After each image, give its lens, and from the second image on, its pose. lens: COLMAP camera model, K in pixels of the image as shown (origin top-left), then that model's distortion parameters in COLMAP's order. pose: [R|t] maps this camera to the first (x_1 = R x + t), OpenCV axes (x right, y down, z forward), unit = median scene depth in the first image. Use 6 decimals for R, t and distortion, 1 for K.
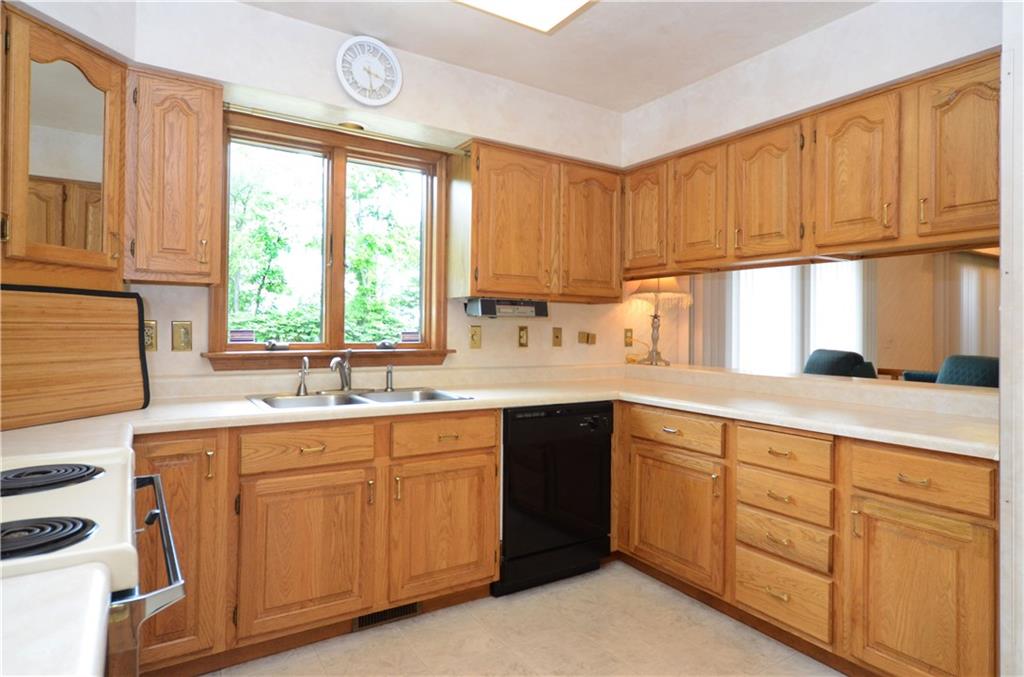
lens RADIAL K [[586.6, 0, 514.4], [0, 586.6, 327.0], [0, 0, 1]] dist [0.015033, 0.000504]
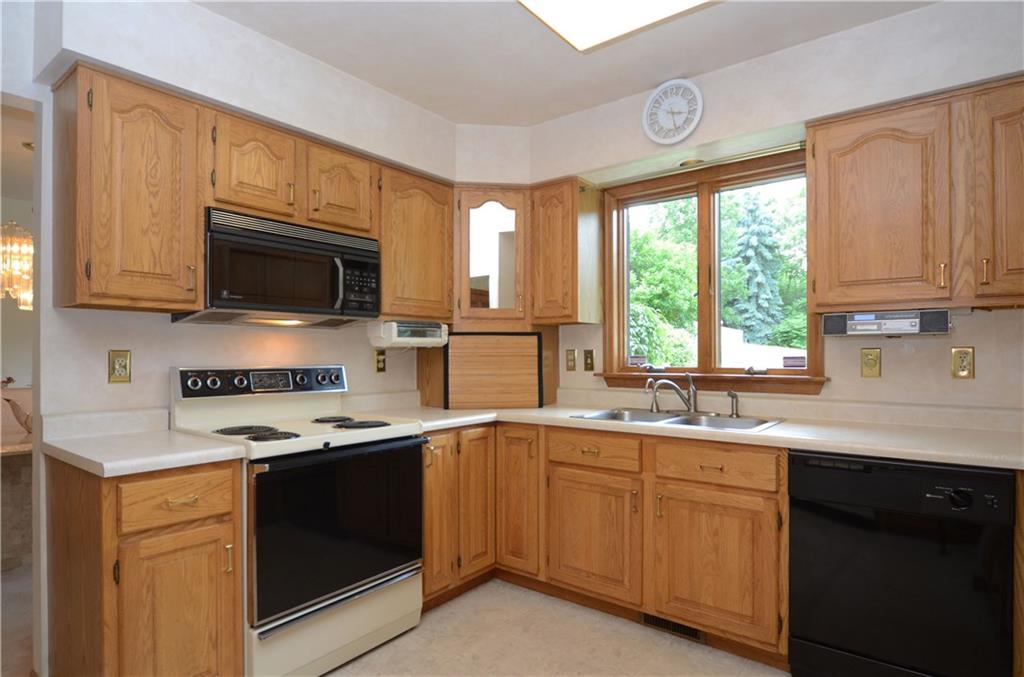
lens RADIAL K [[553.9, 0, 515.7], [0, 553.9, 354.6], [0, 0, 1]] dist [-0.016120, 0.000416]
pose [[0.337102, -0.010481, -0.941410, 0.596796], [0.008408, 0.999932, -0.008122, 0.010722], [0.941431, -0.005177, 0.337167, 0.395699]]
